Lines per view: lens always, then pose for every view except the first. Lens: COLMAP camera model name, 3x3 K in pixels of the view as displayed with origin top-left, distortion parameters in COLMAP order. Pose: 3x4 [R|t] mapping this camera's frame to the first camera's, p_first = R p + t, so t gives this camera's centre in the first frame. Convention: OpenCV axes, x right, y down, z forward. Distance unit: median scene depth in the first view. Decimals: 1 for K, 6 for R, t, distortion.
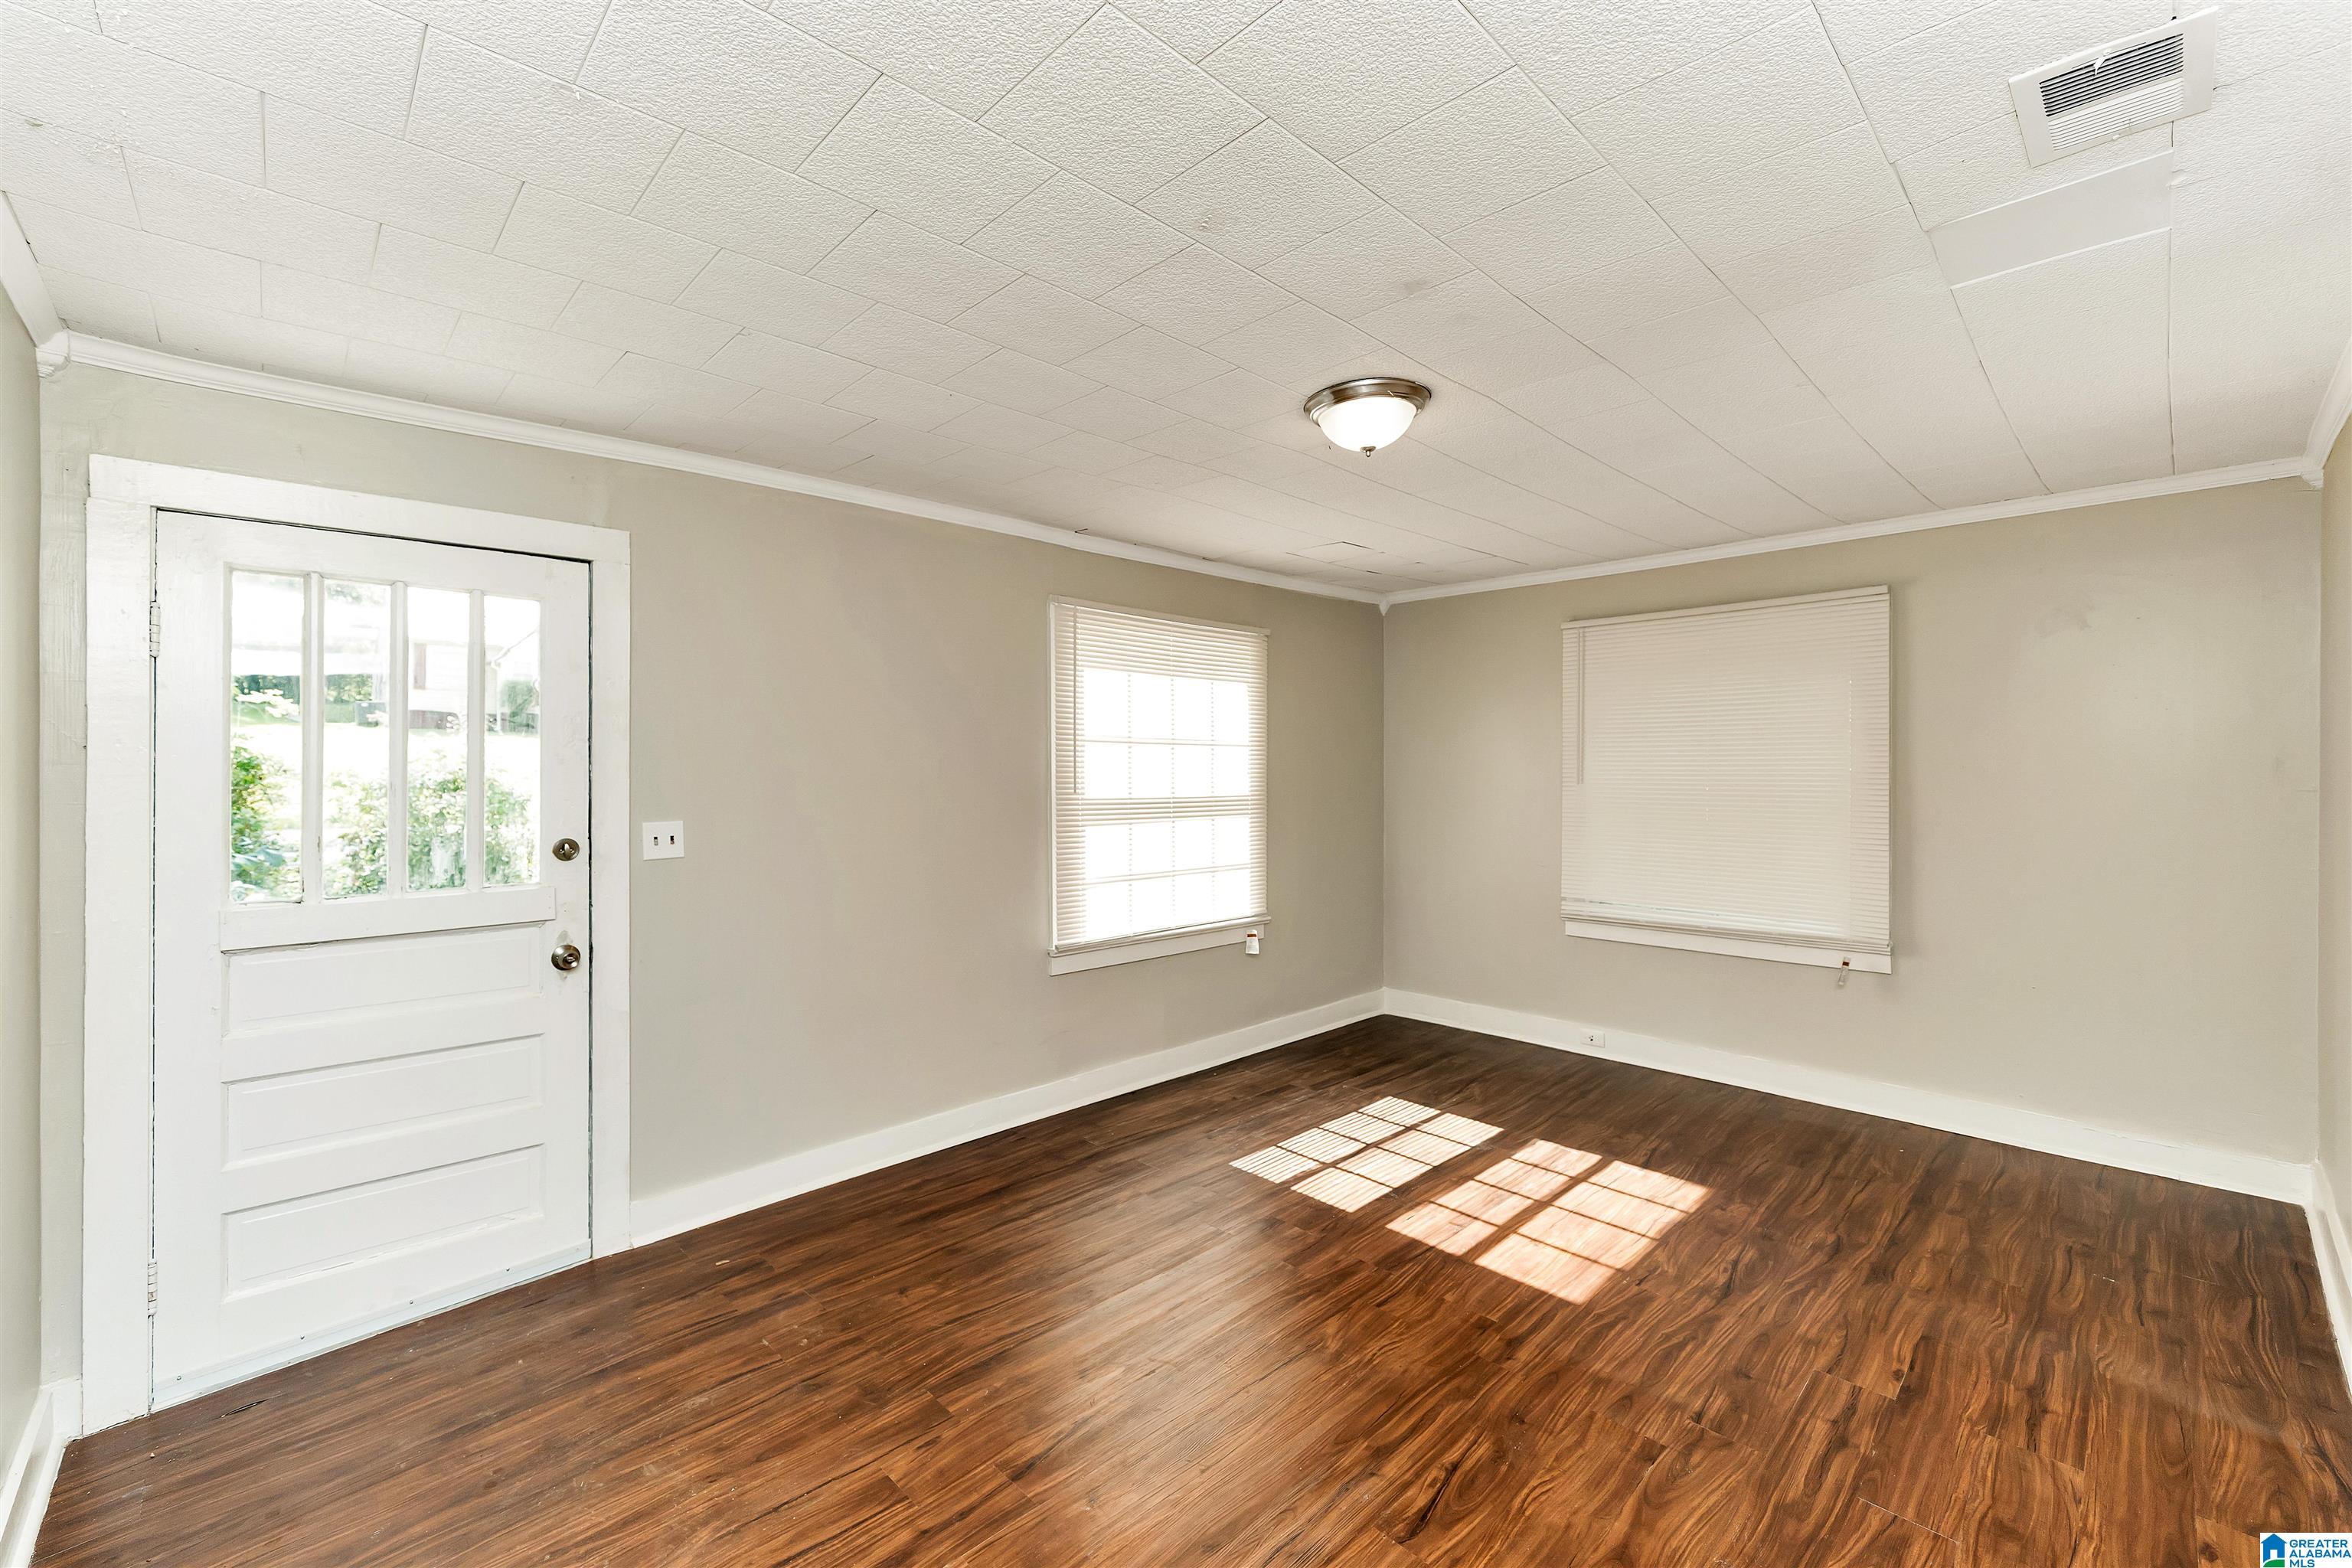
lens RADIAL K [[963.4, 0, 1176.0], [0, 963.4, 784.0], [0, 0, 1]] dist [0.000045, -0.000069]
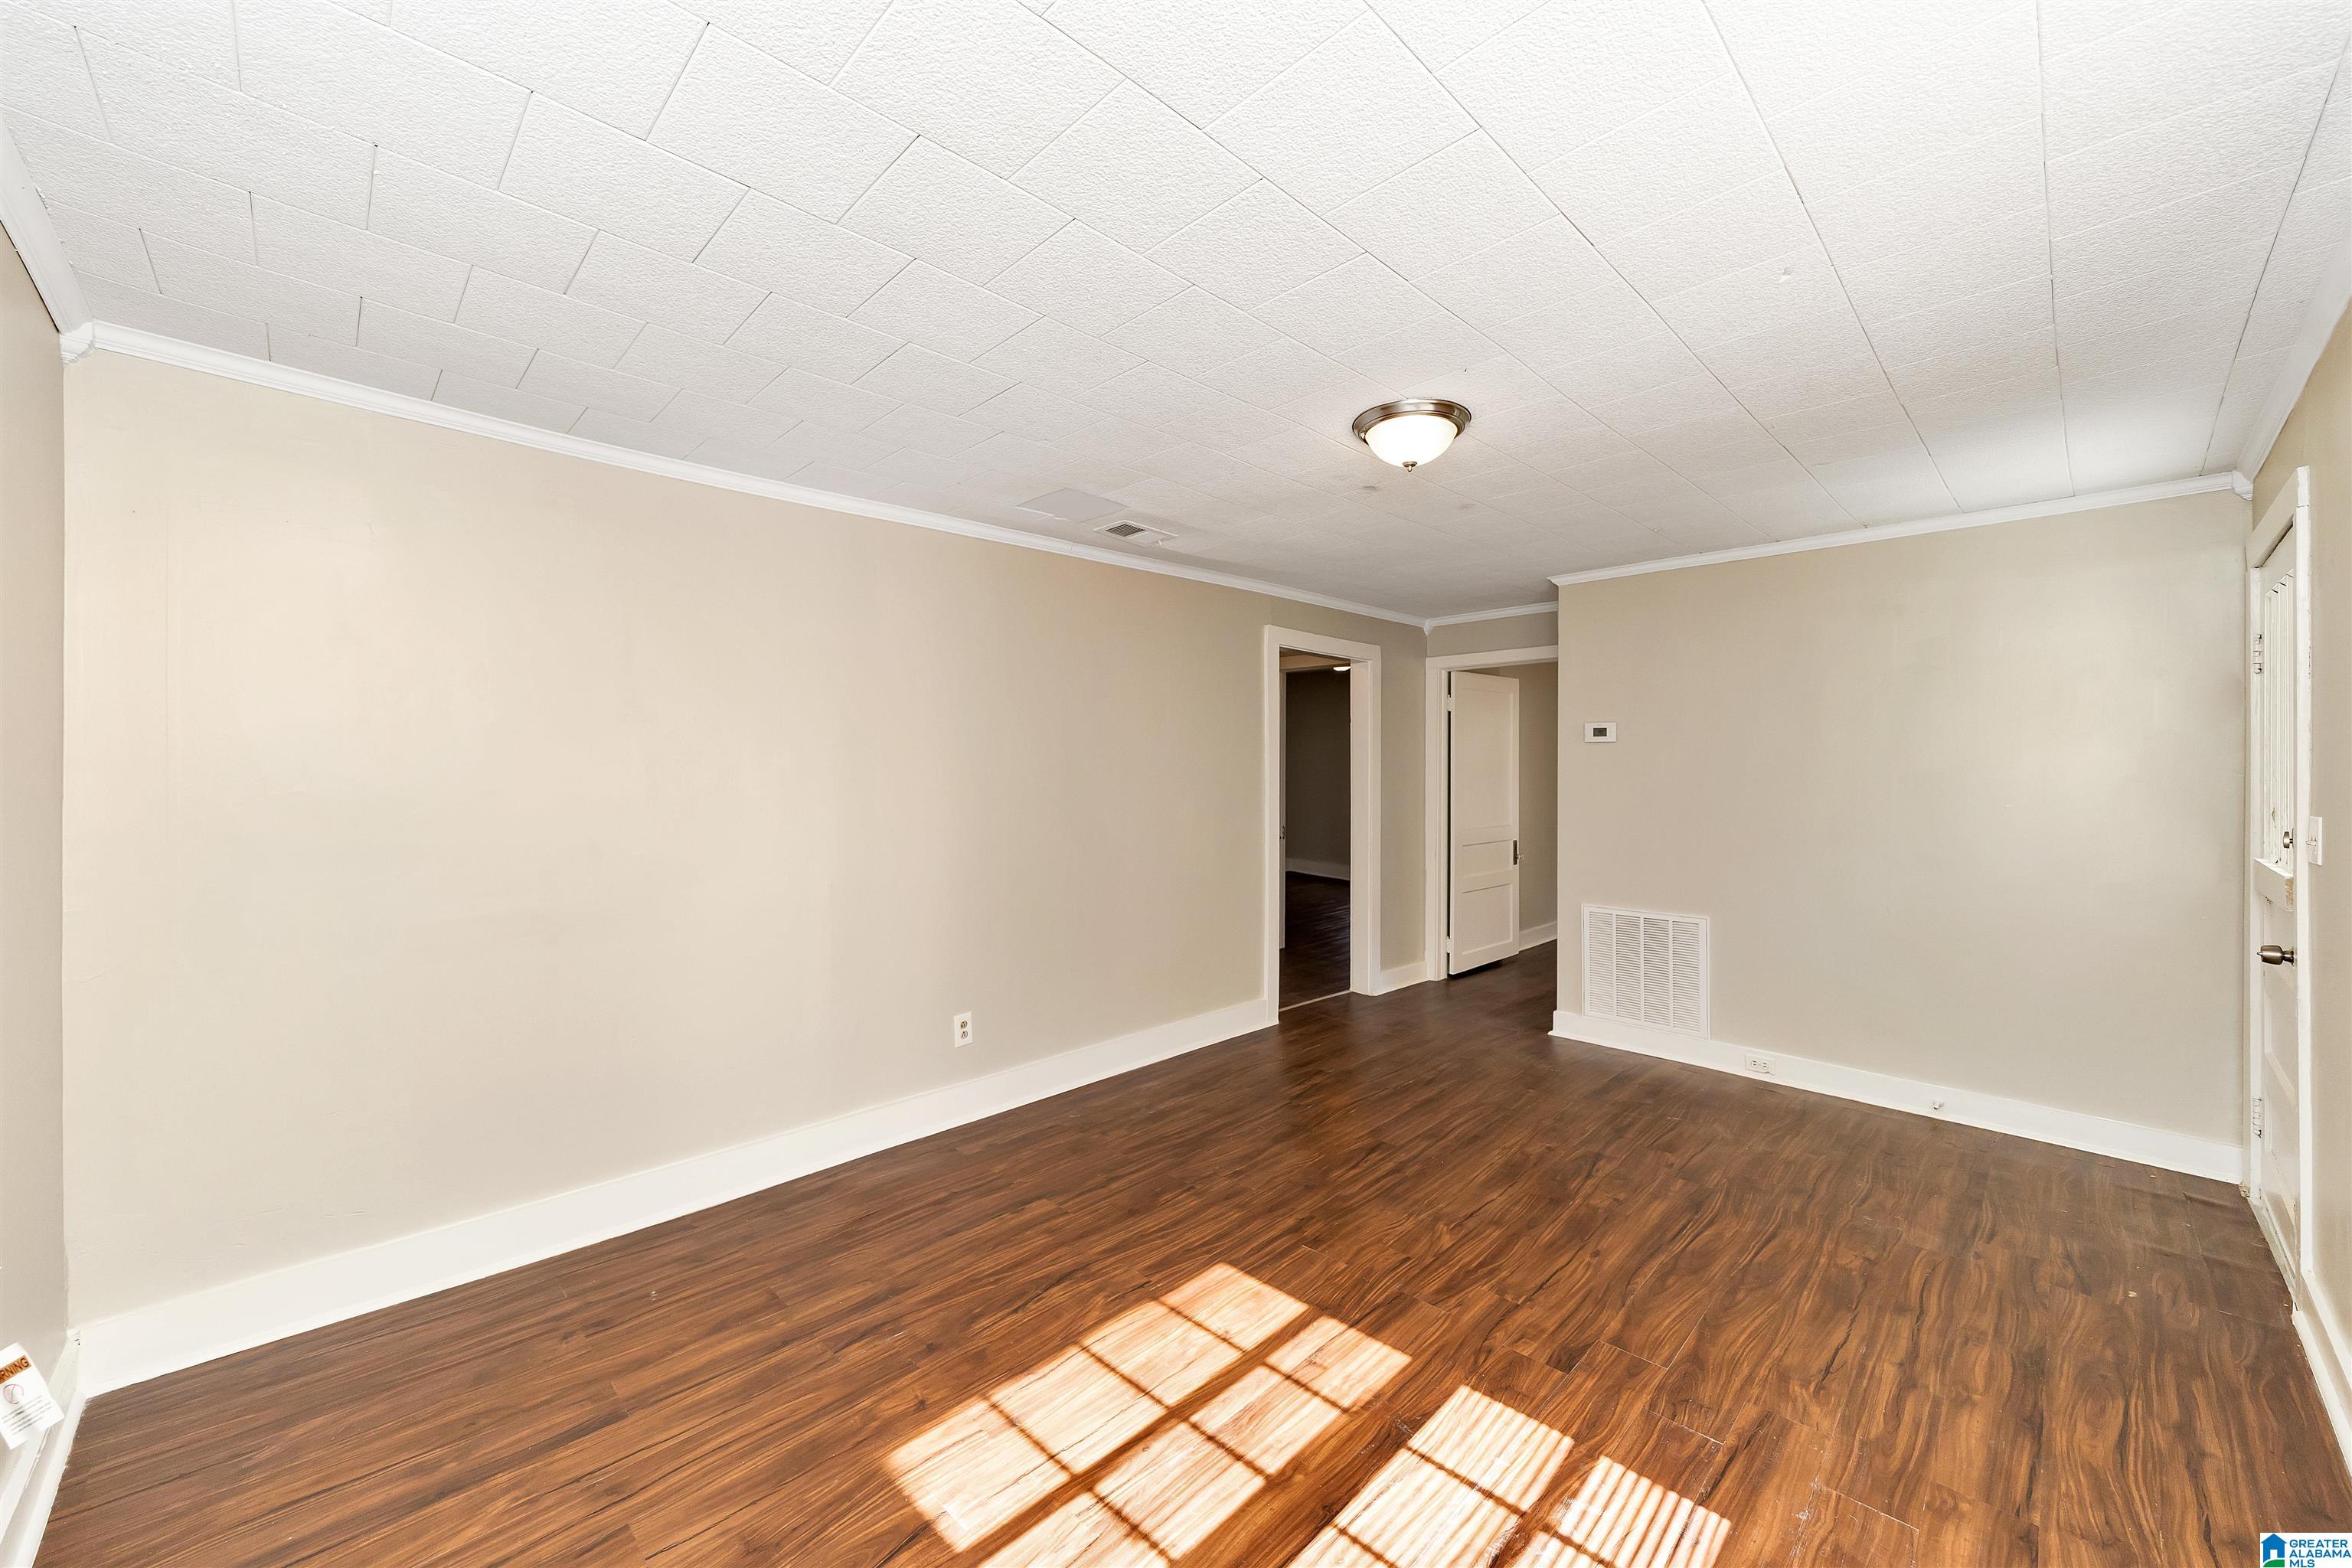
lens RADIAL K [[900.2, 0, 1176.5], [0, 900.2, 761.6], [0, 0, 1]] dist [-0.000779, -0.000242]
pose [[-0.999853, 0.007617, -0.015380, 0.411745], [0.007501, 0.999943, 0.007535, -0.017571], [0.015436, 0.007419, -0.999853, 1.713386]]
